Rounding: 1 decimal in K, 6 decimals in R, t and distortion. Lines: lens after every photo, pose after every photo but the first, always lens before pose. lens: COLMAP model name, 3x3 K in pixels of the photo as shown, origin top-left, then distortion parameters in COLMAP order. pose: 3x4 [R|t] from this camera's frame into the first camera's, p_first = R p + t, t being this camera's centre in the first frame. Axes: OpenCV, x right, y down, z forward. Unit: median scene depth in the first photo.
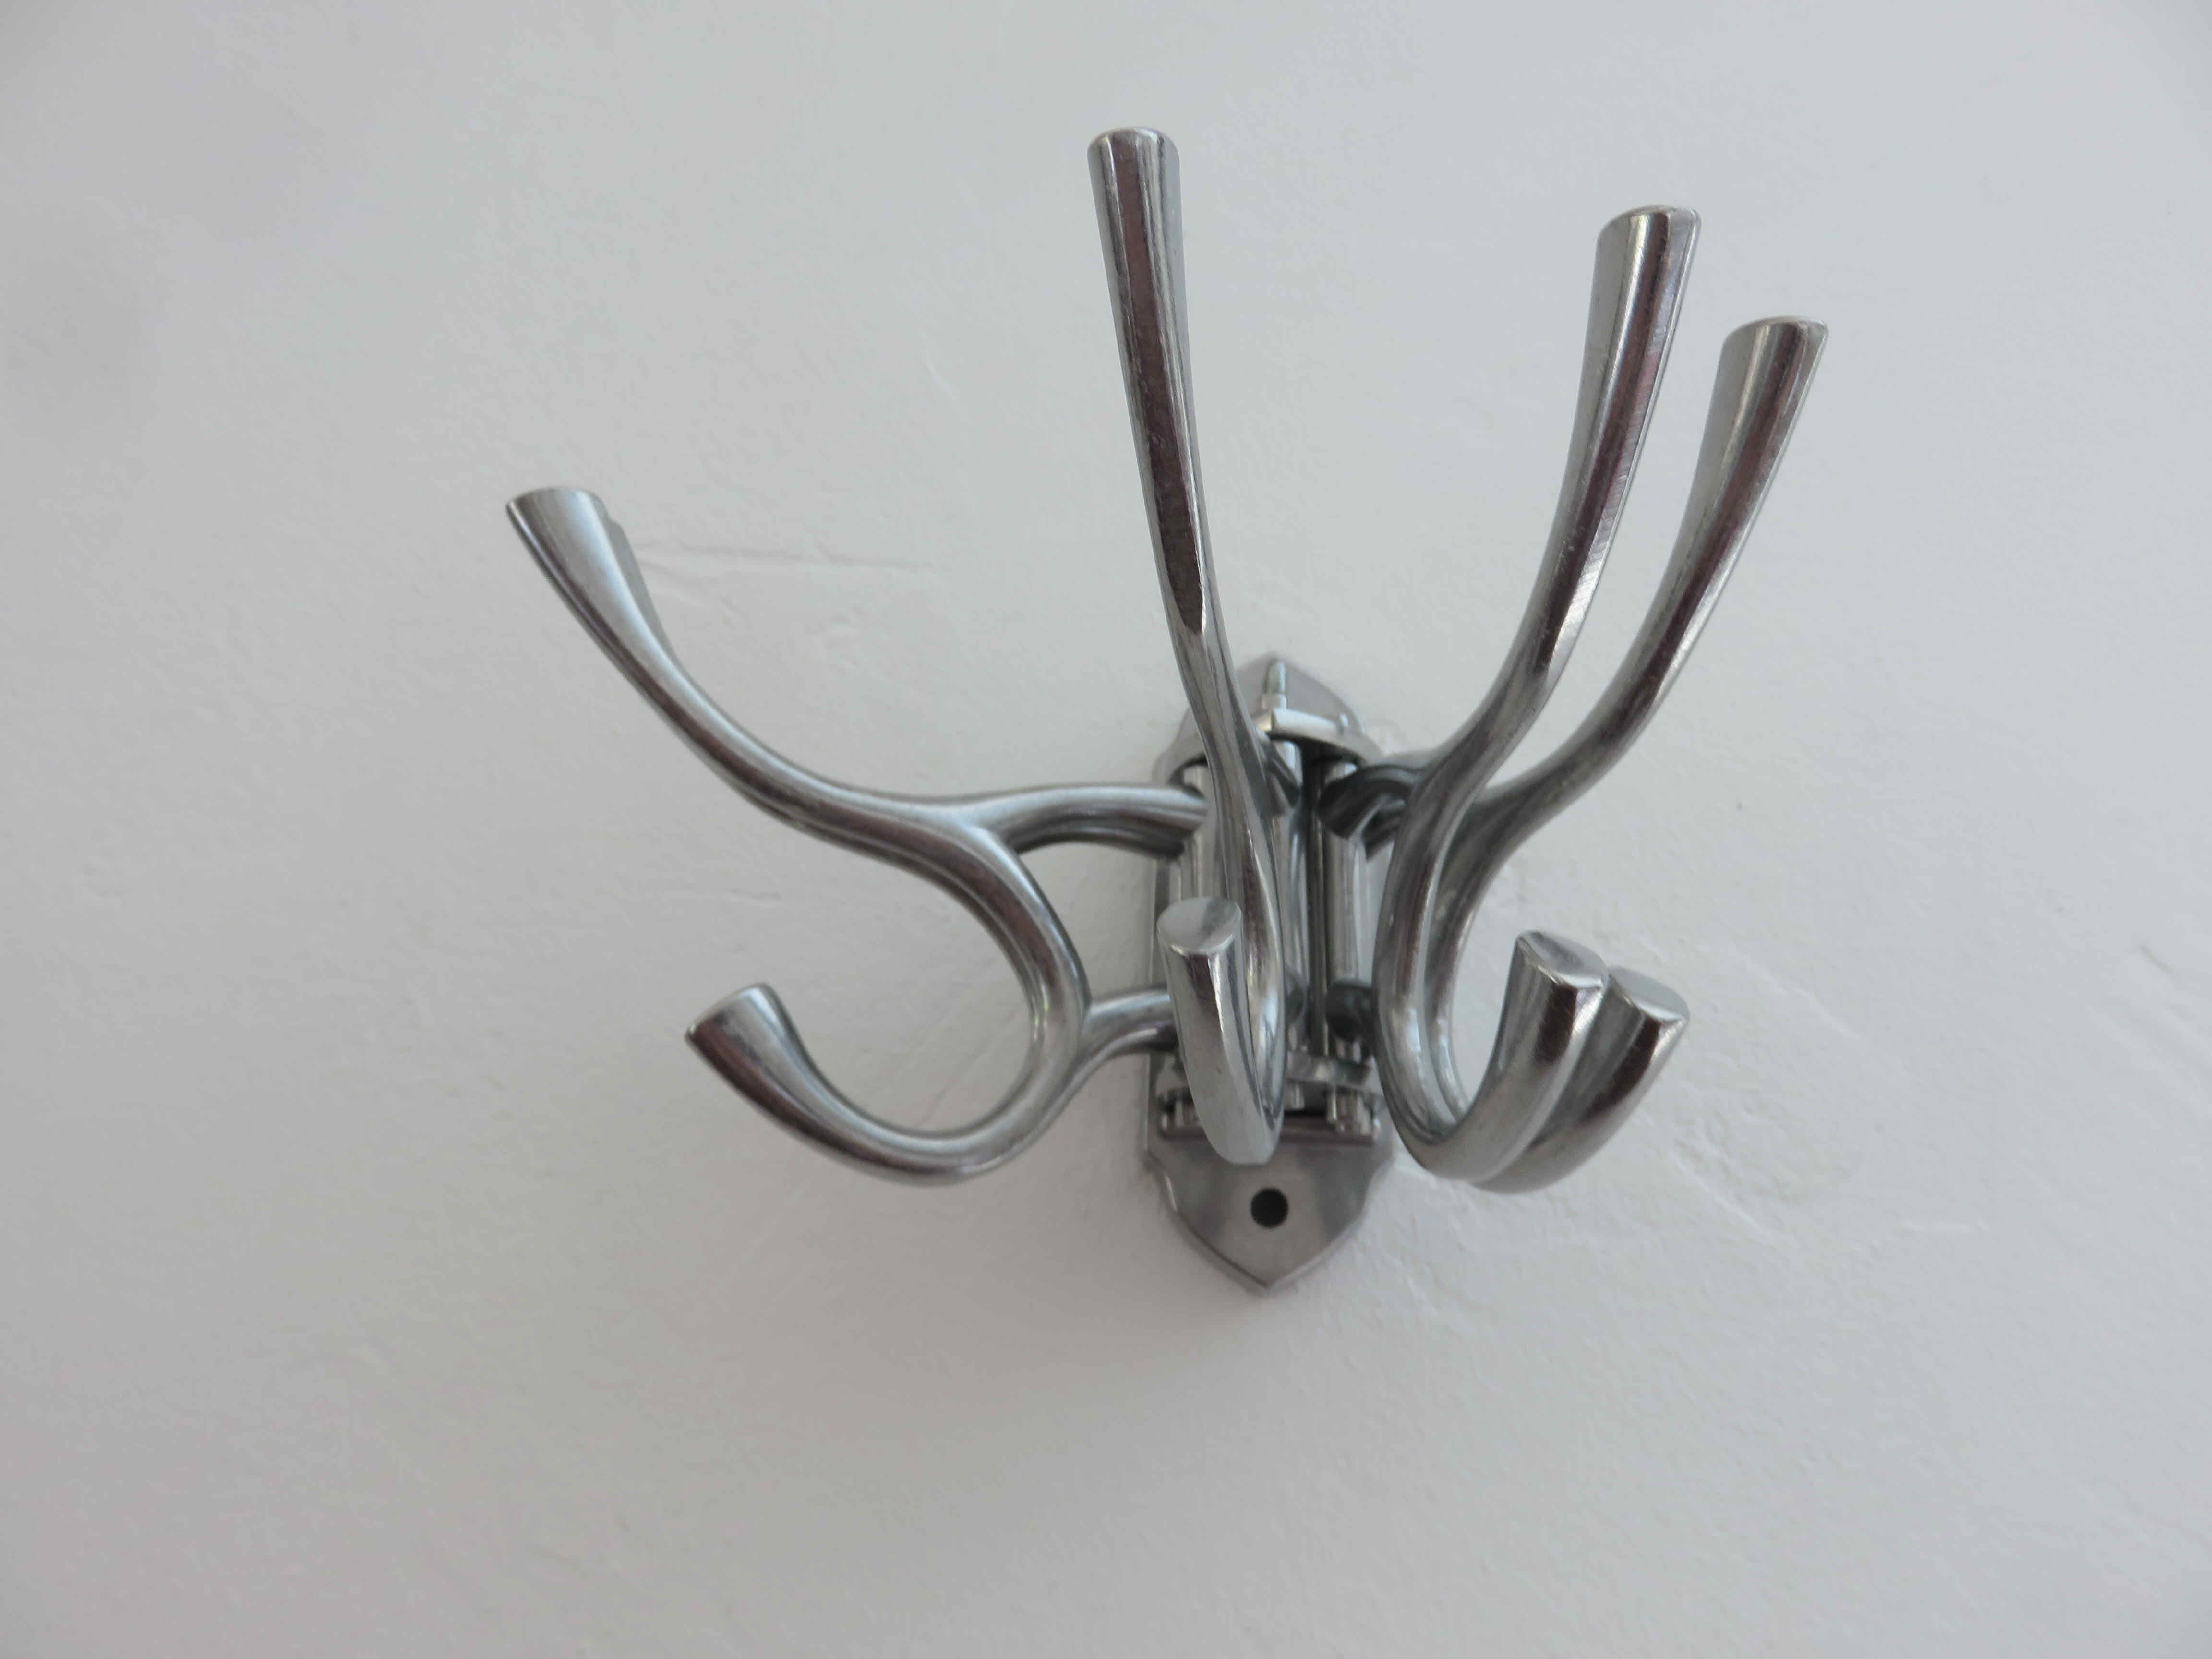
lens RADIAL K [[1674.0, 0, 1103.9], [0, 1674.0, 822.0], [0, 0, 1]] dist [-0.003256, -0.018032]
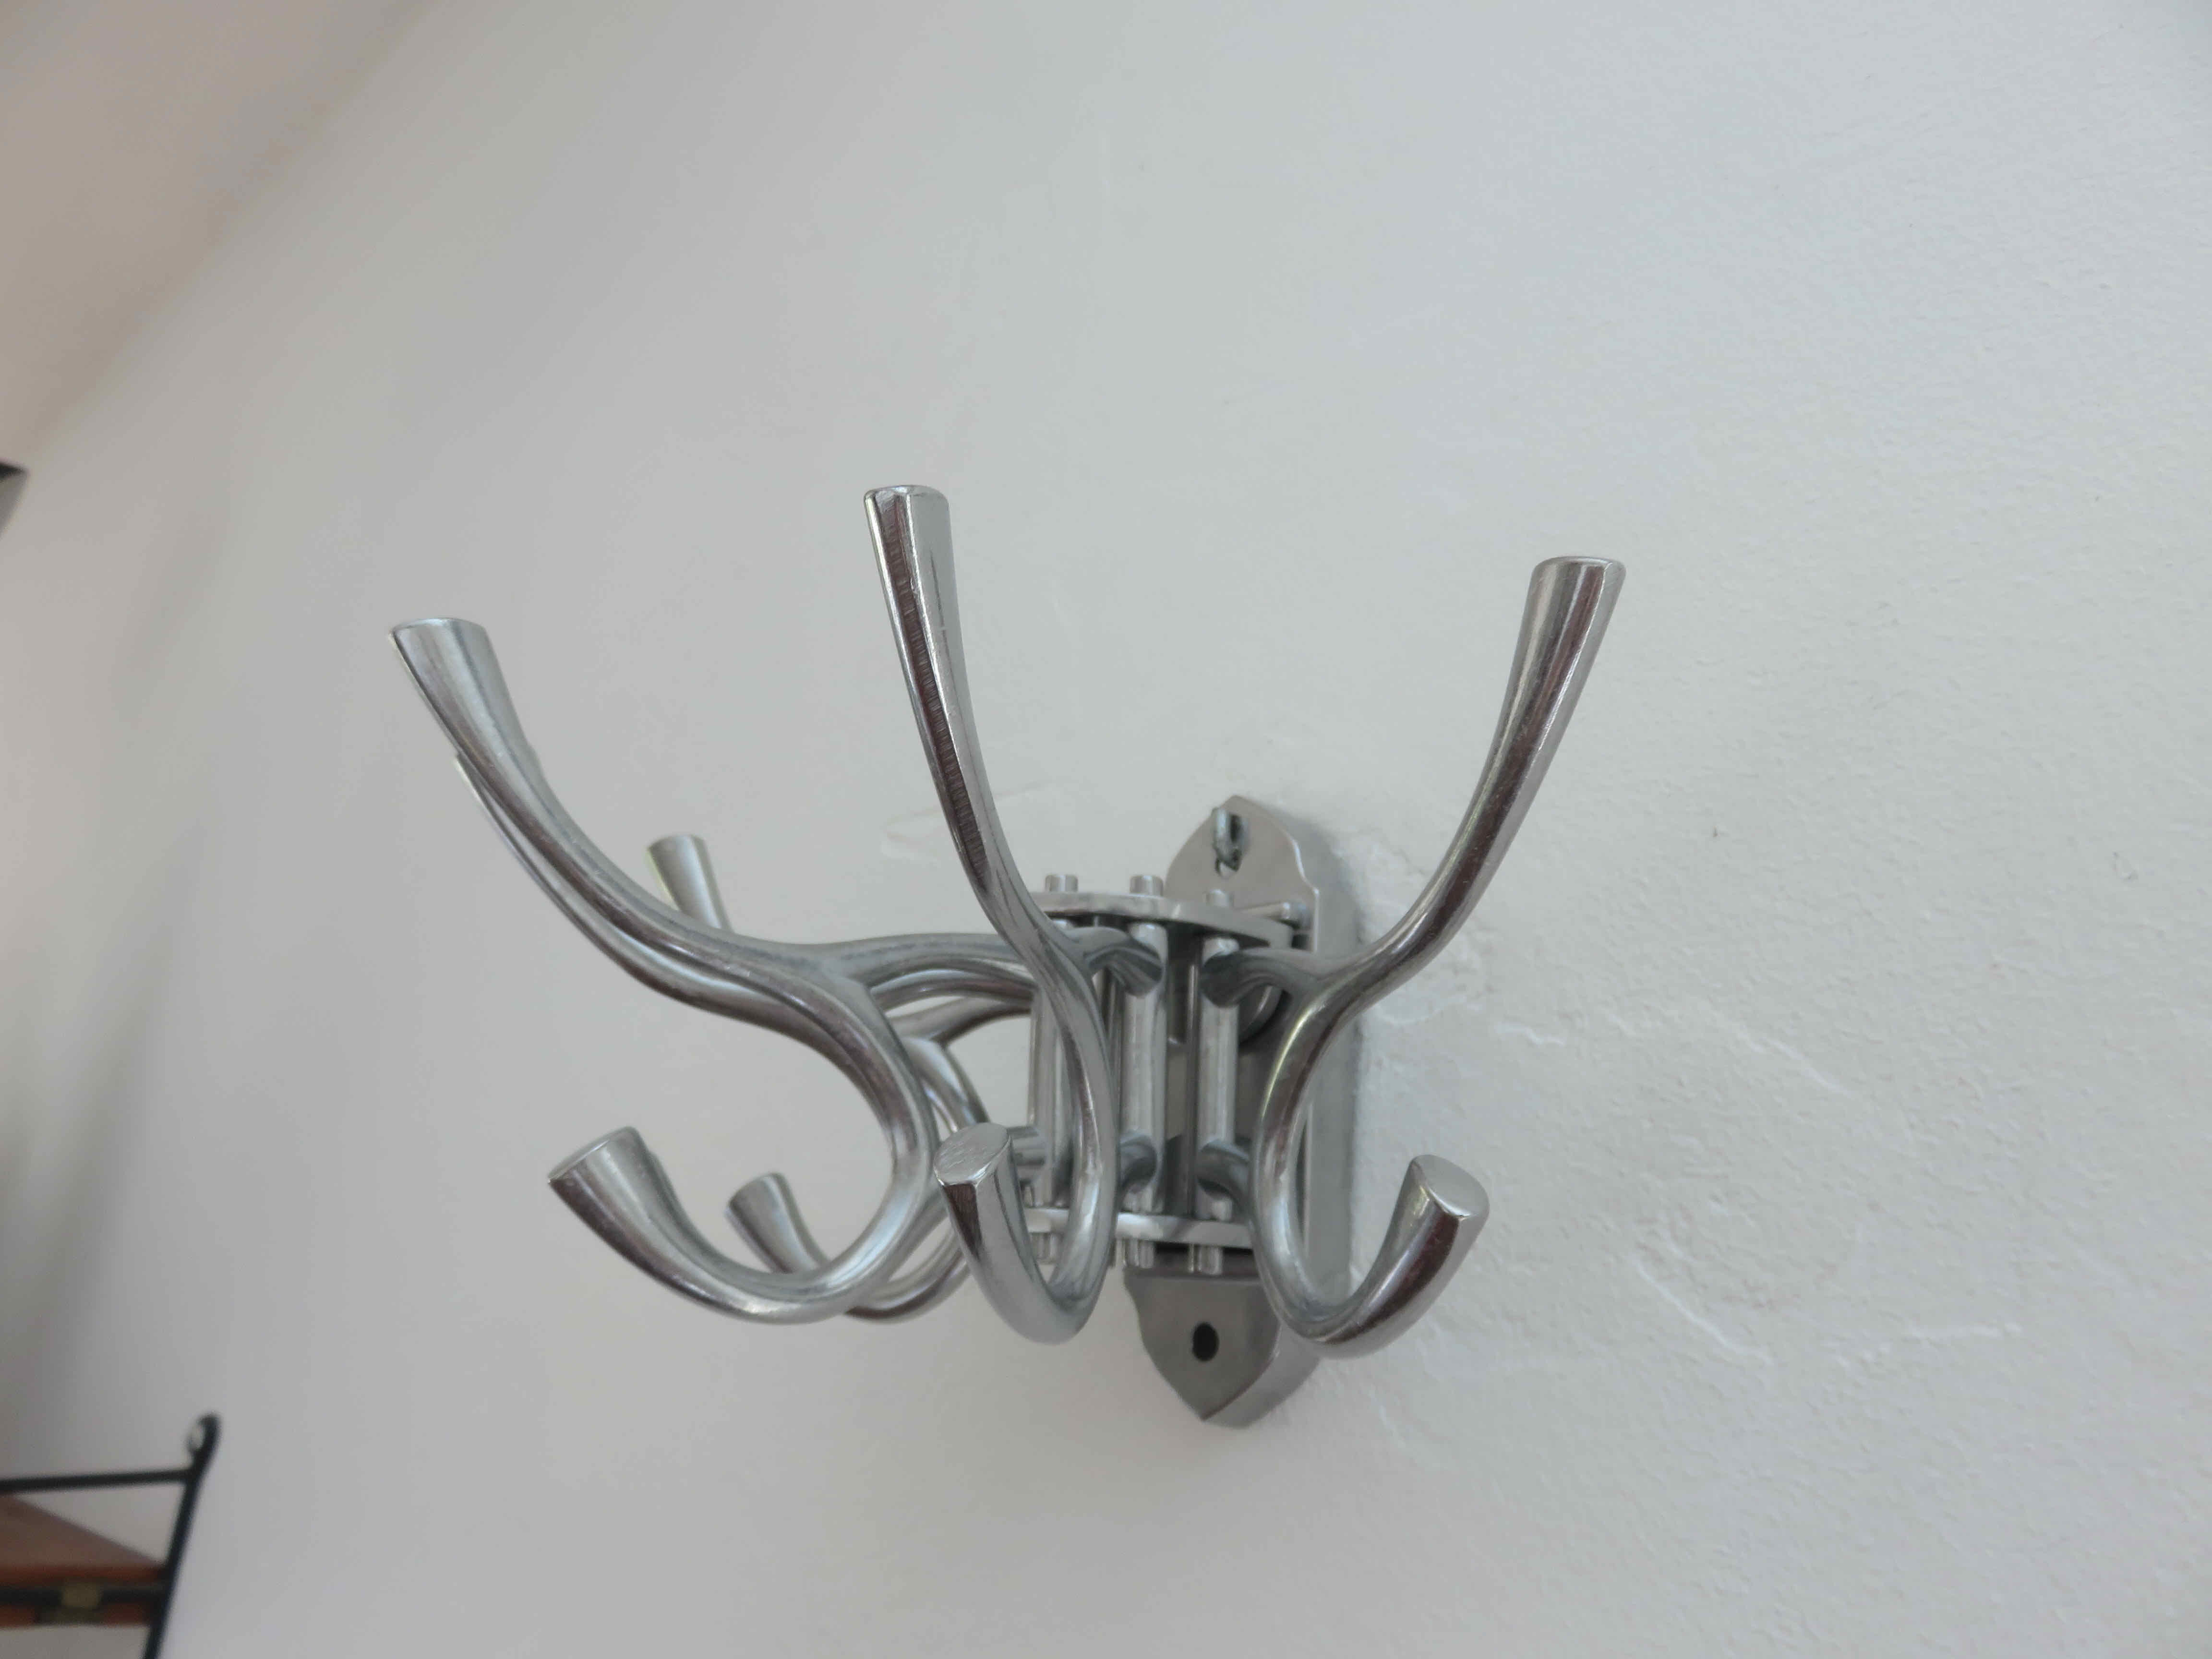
lens RADIAL K [[1674.0, 0, 1103.8], [0, 1674.0, 840.2], [0, 0, 1]] dist [-0.003256, -0.018032]
pose [[0.733667, -0.228747, -0.639849, 0.745013], [0.197727, 0.972755, -0.121043, 0.037662], [0.650105, -0.037710, 0.758908, 0.169965]]
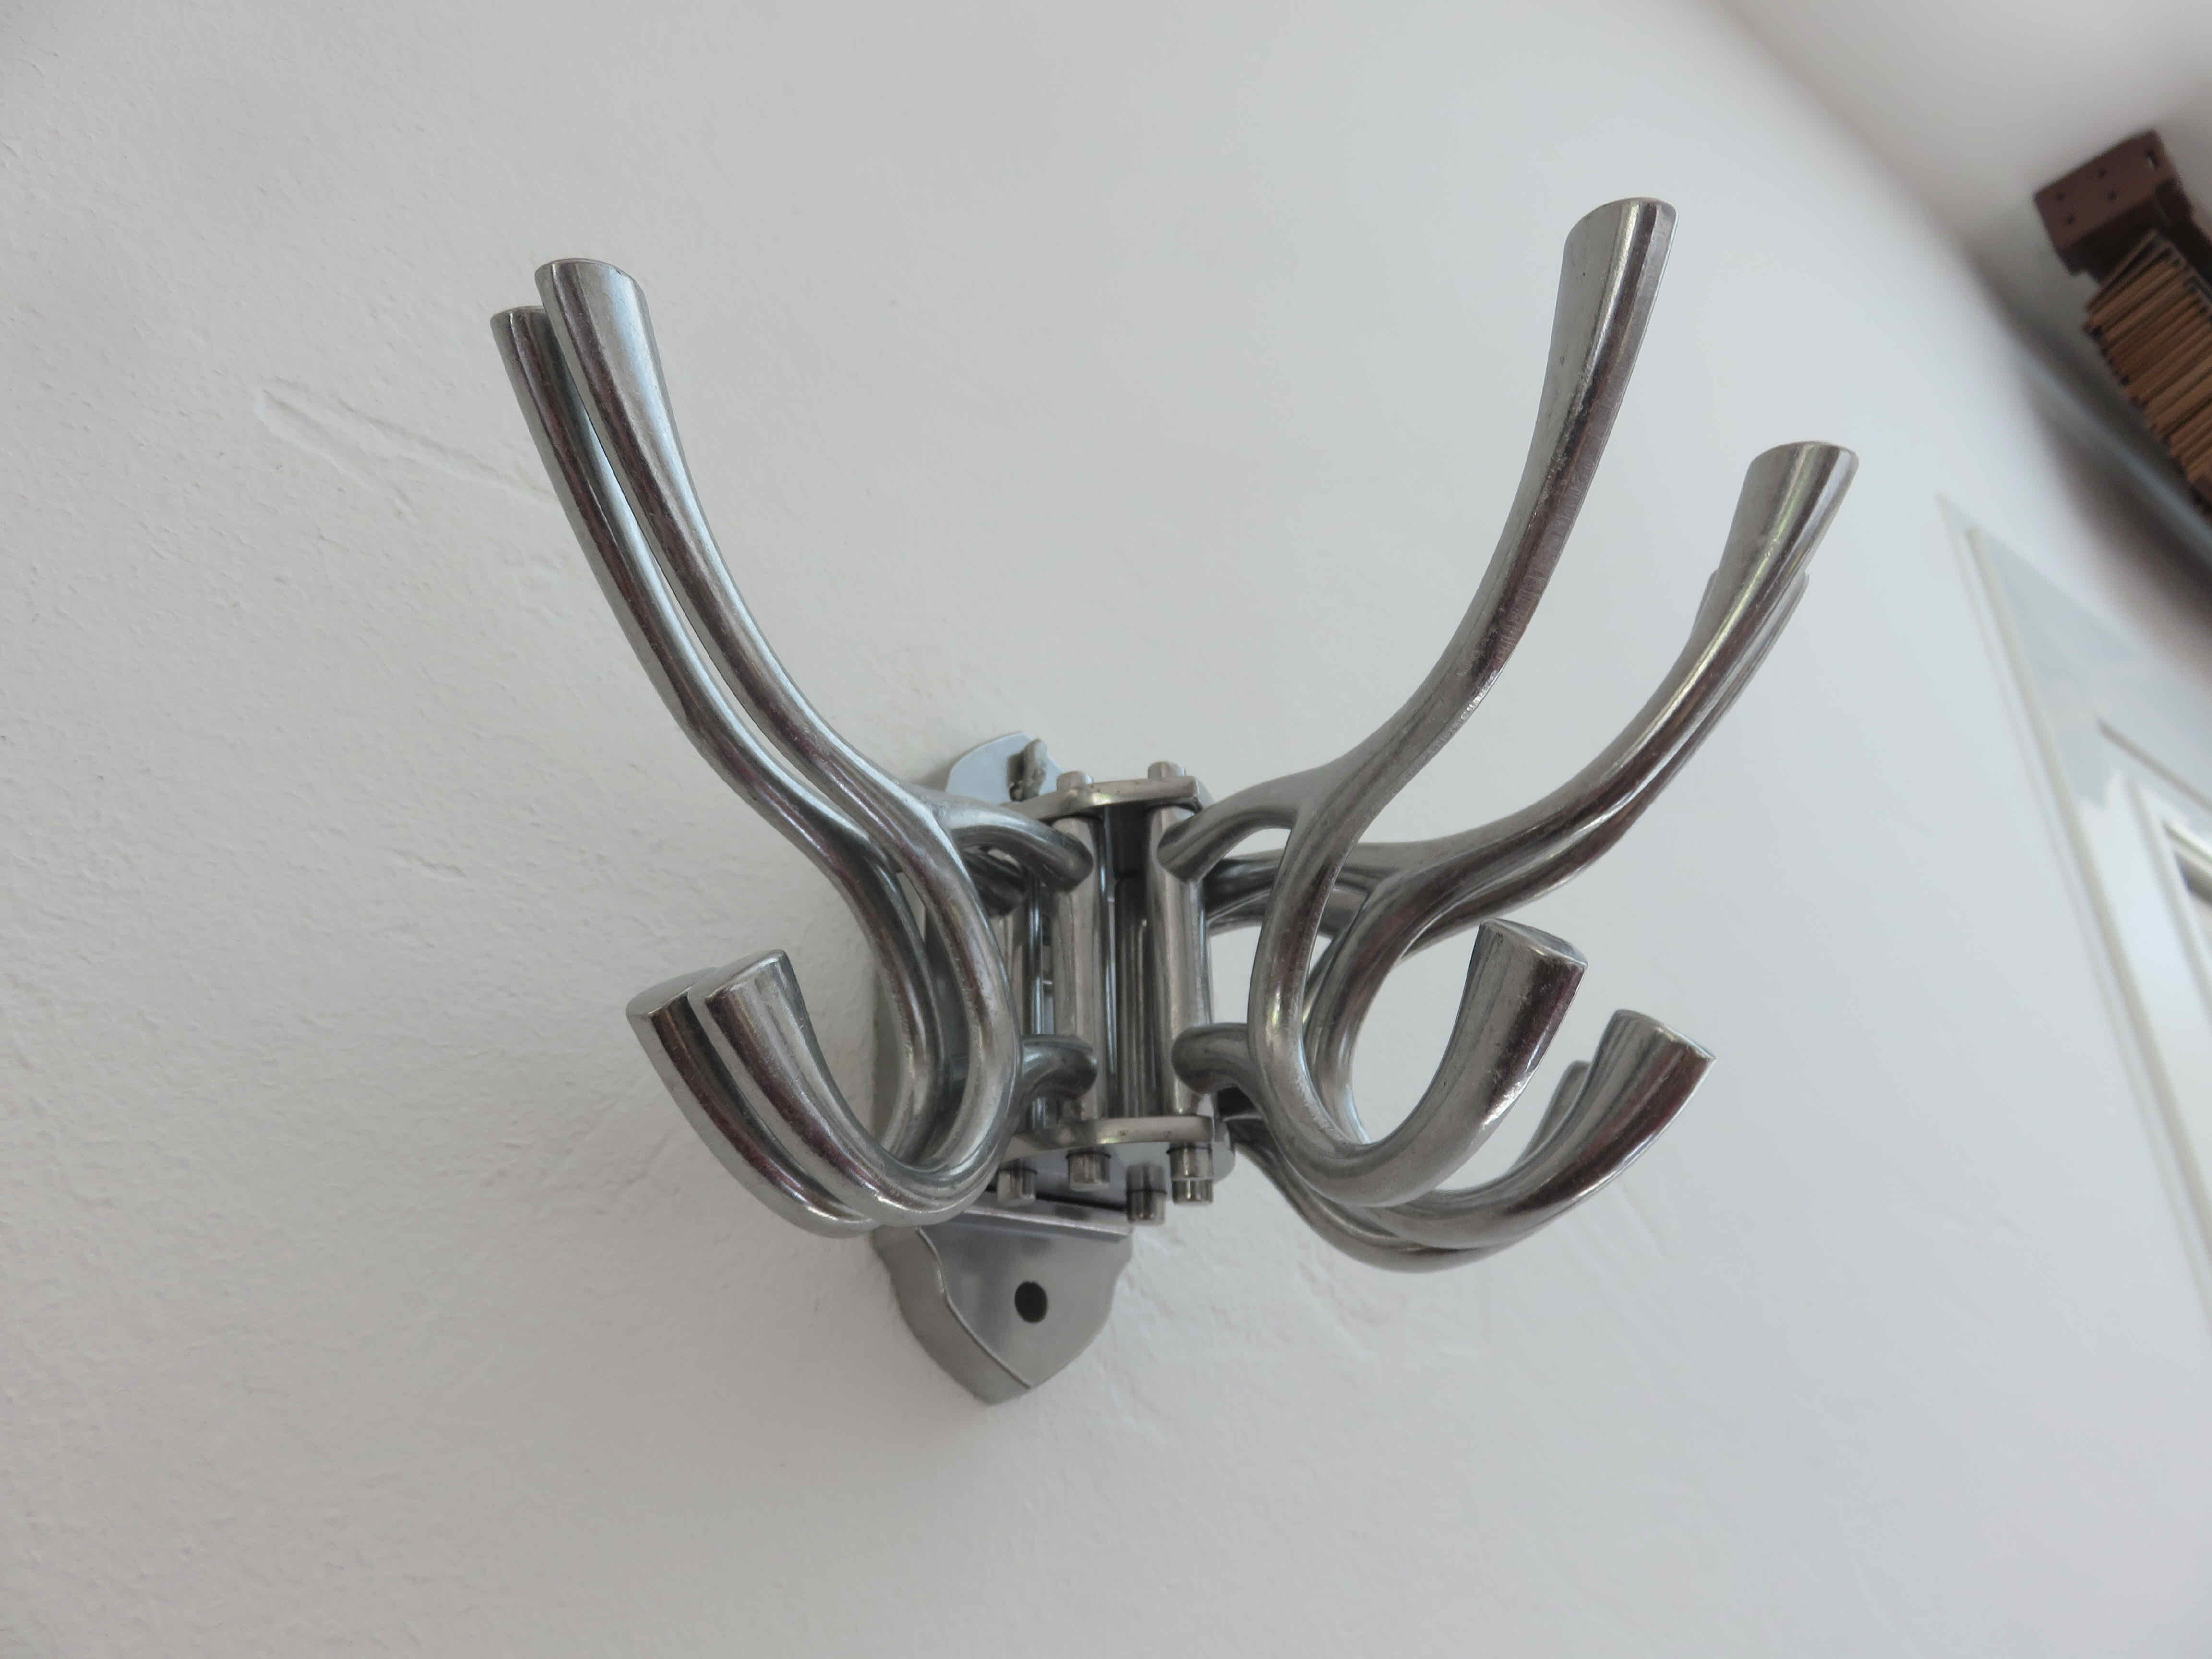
lens RADIAL K [[1674.0, 0, 1101.9], [0, 1674.0, 835.8], [0, 0, 1]] dist [-0.003256, -0.018032]
pose [[0.760338, 0.221084, 0.610744, -0.473861], [-0.135366, 0.973579, -0.183905, 0.138841], [-0.635266, 0.057156, 0.770176, 0.236403]]
